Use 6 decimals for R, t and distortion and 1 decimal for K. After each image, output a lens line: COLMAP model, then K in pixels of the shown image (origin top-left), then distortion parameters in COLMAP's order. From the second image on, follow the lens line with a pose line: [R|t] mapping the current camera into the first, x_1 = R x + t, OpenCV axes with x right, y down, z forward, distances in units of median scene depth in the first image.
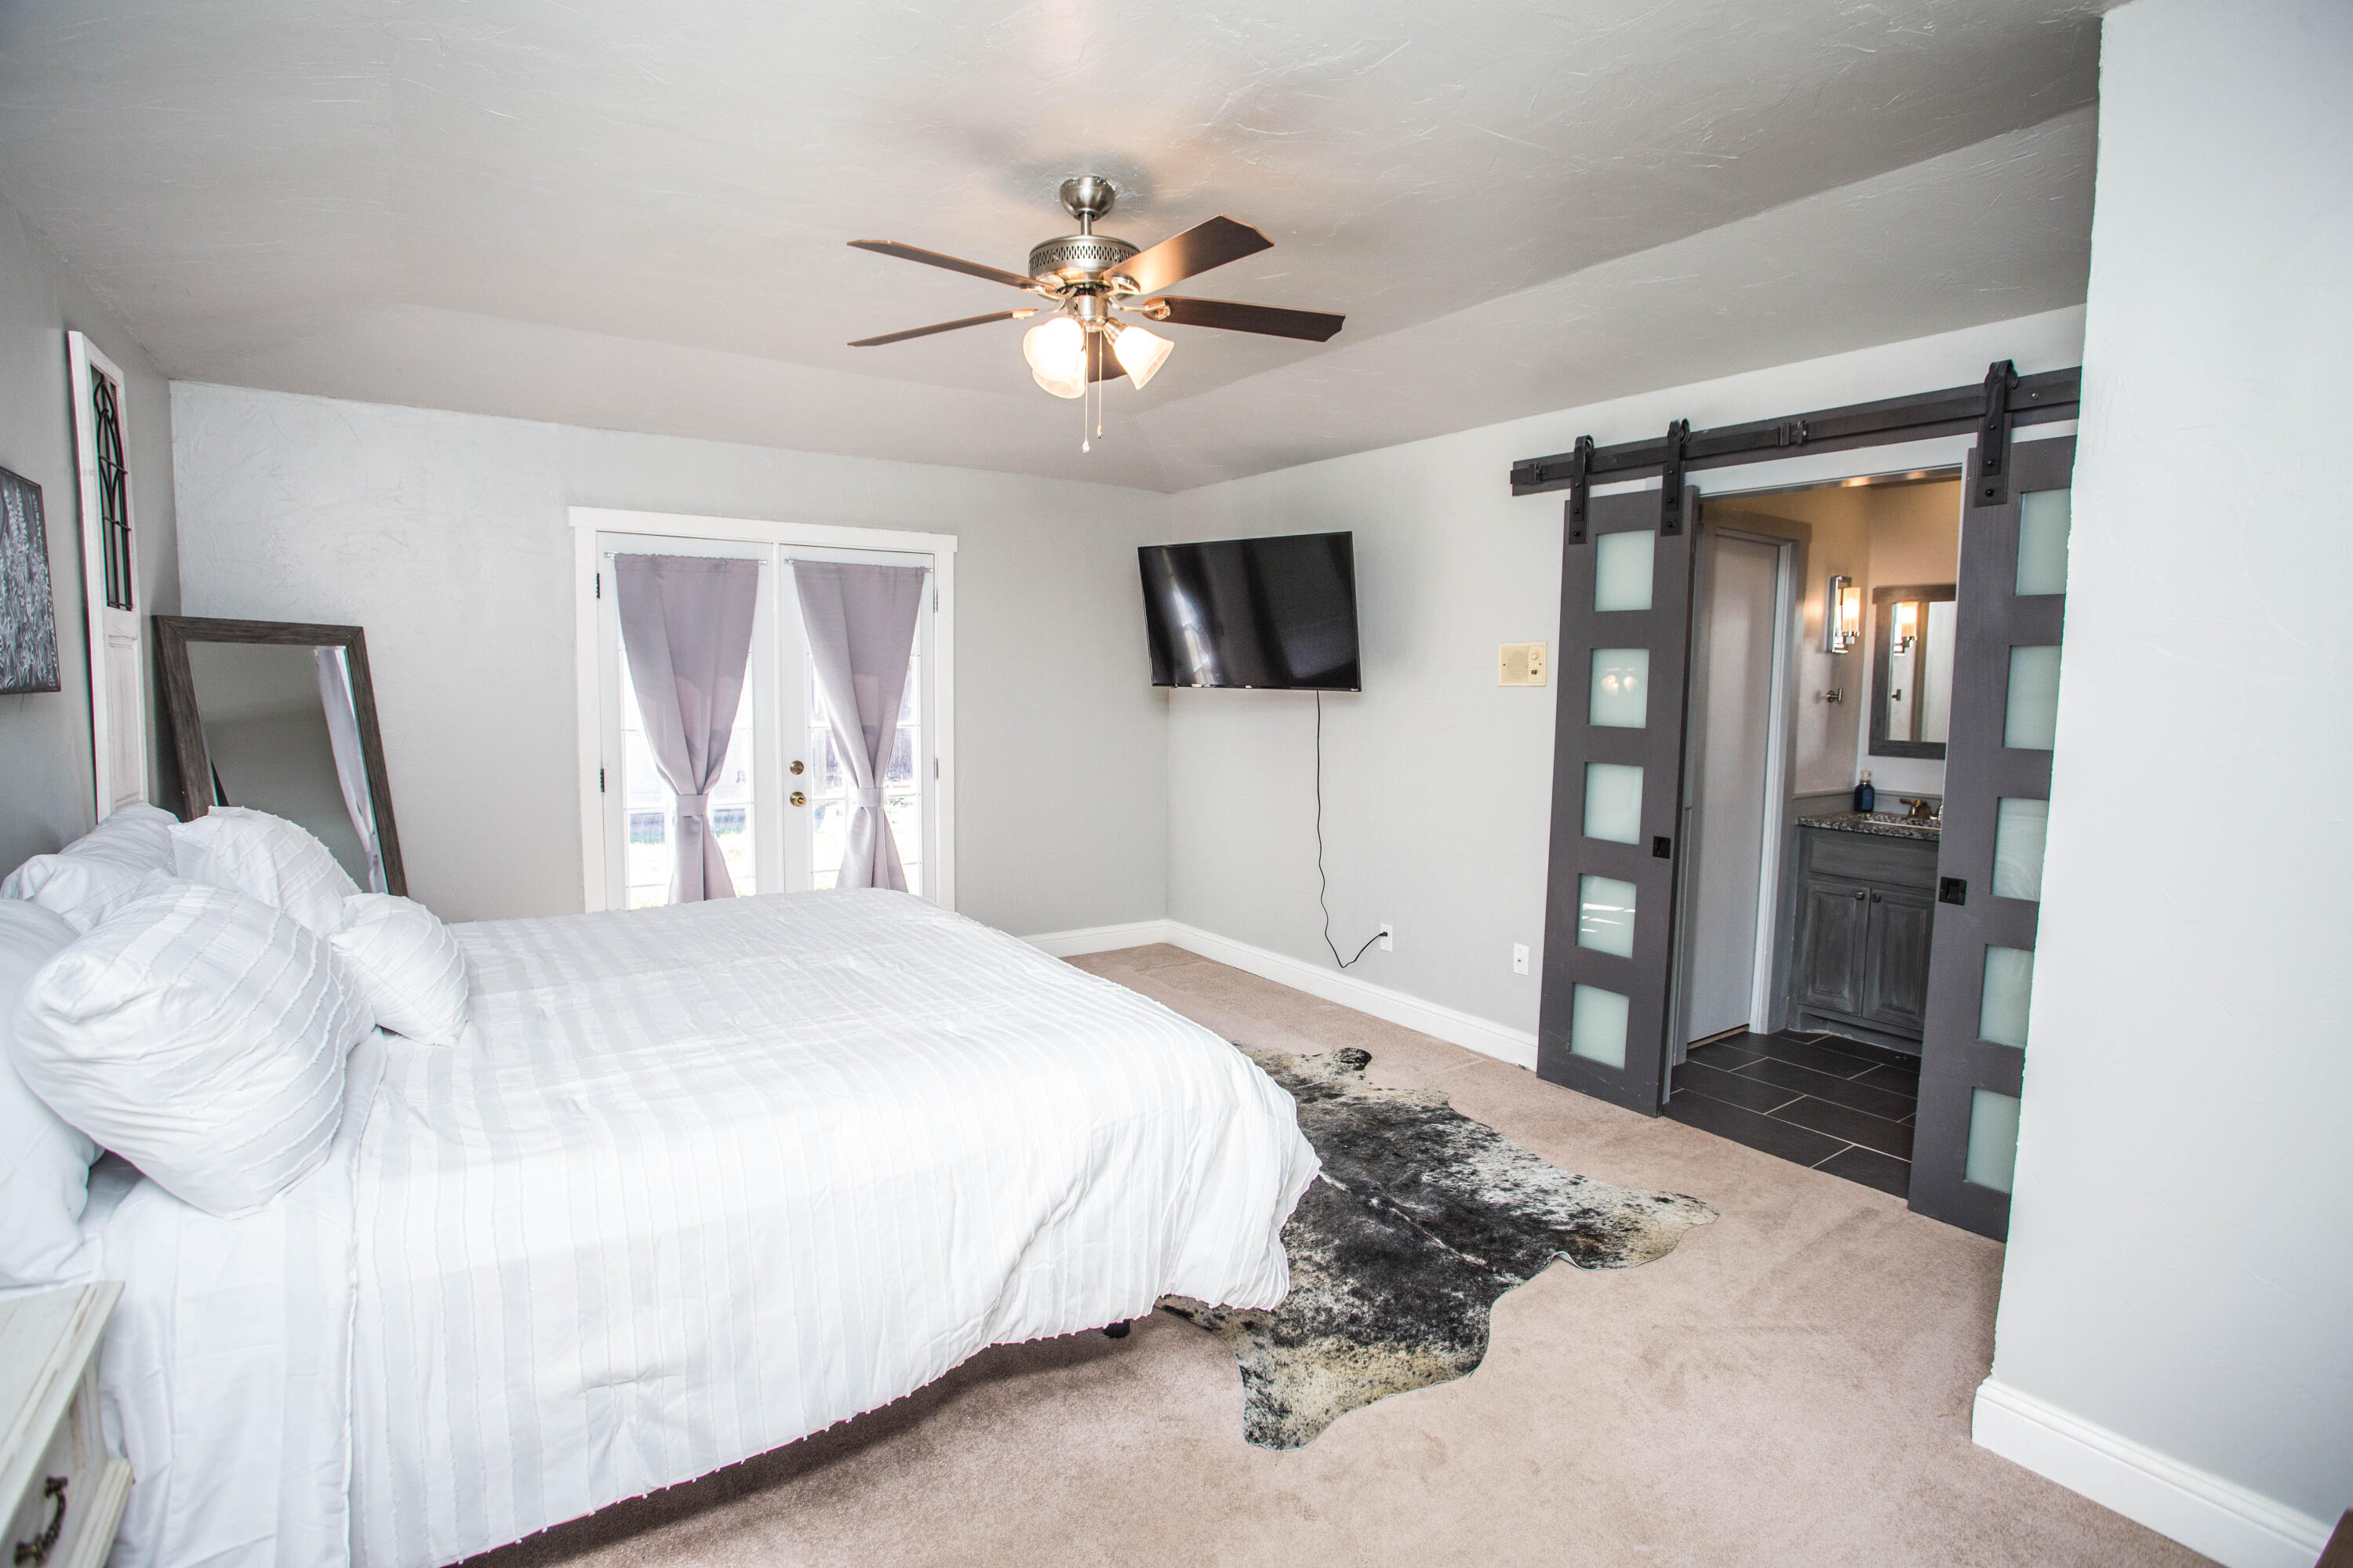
lens RADIAL K [[1161.7, 0, 1181.1], [0, 1161.7, 786.4], [0, 0, 1]] dist [-0.078046, 0.038362]
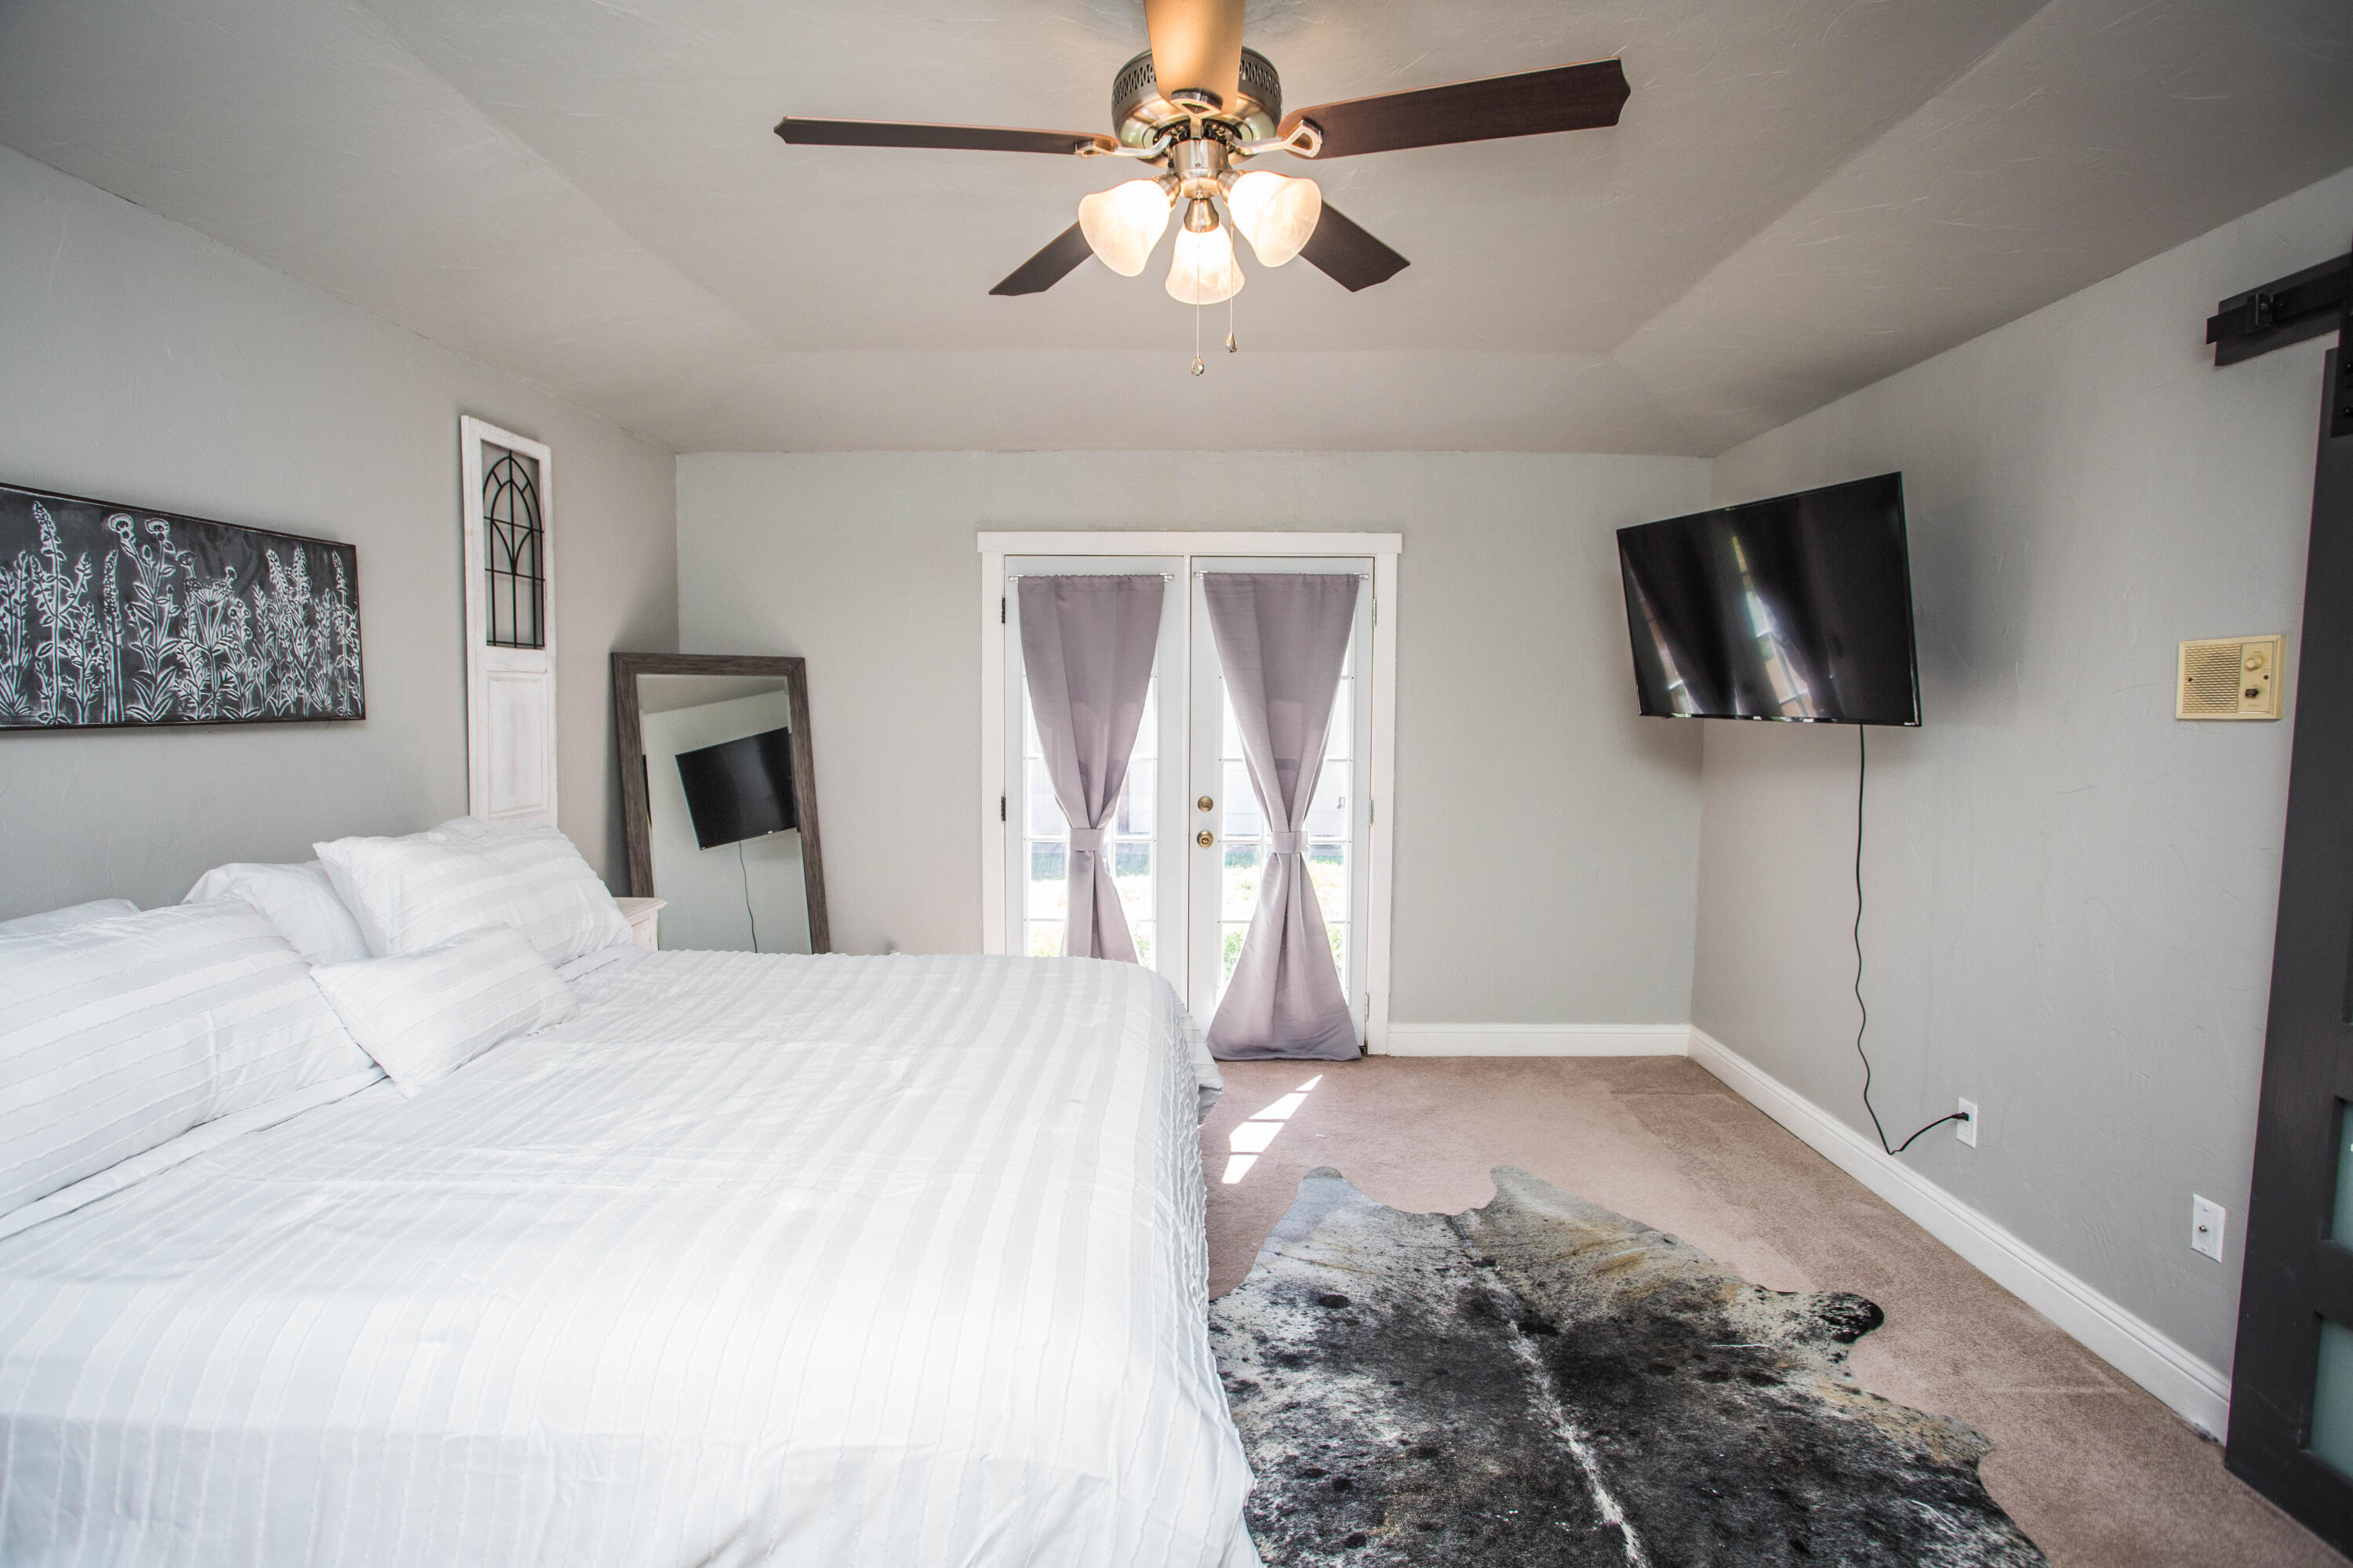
lens RADIAL K [[1155.7, 0, 1176.5], [0, 1155.7, 784.0], [0, 0, 1]] dist [-0.067293, 0.033537]
pose [[0.814122, 0.036809, -0.579526, 0.198439], [-0.049378, 0.998763, -0.005929, -0.029511], [0.578591, 0.033442, 0.814932, 0.293483]]
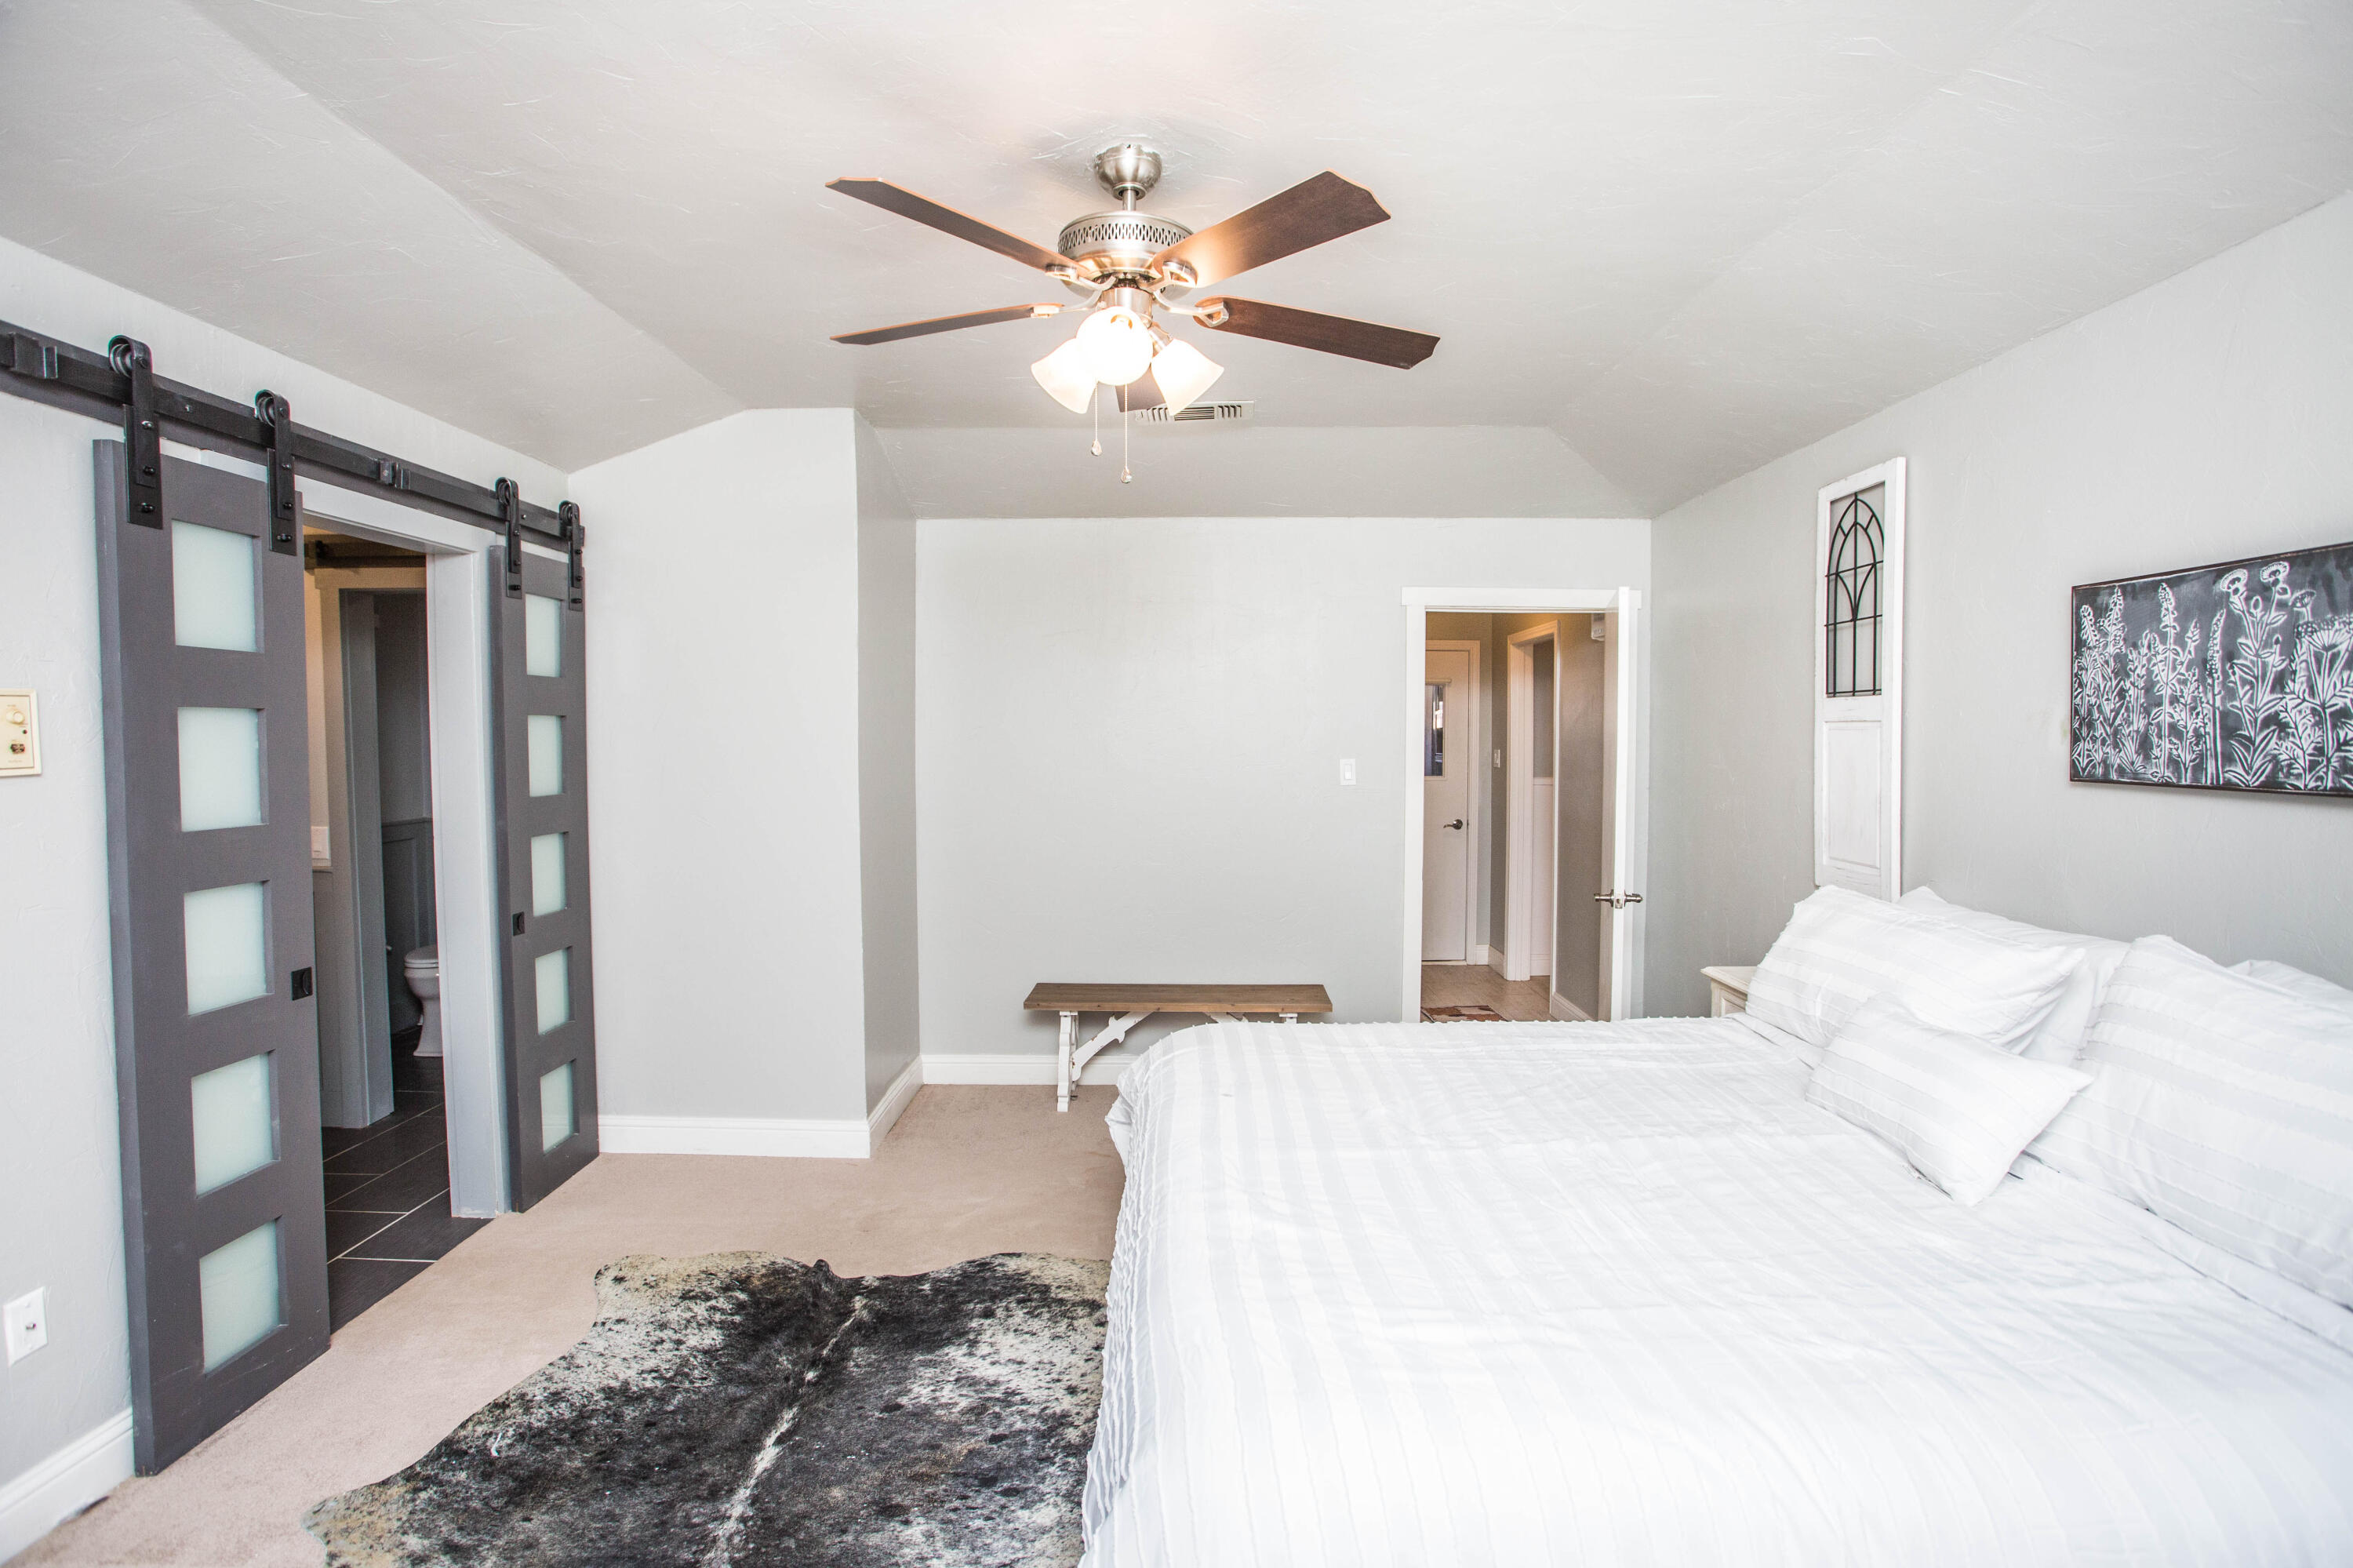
lens RADIAL K [[1155.7, 0, 1176.5], [0, 1155.7, 784.0], [0, 0, 1]] dist [-0.067293, 0.033537]
pose [[-0.814864, -0.039154, 0.578328, -0.378020], [0.046013, 0.990199, 0.131870, -0.121286], [-0.577823, 0.134067, -0.805076, 1.072238]]
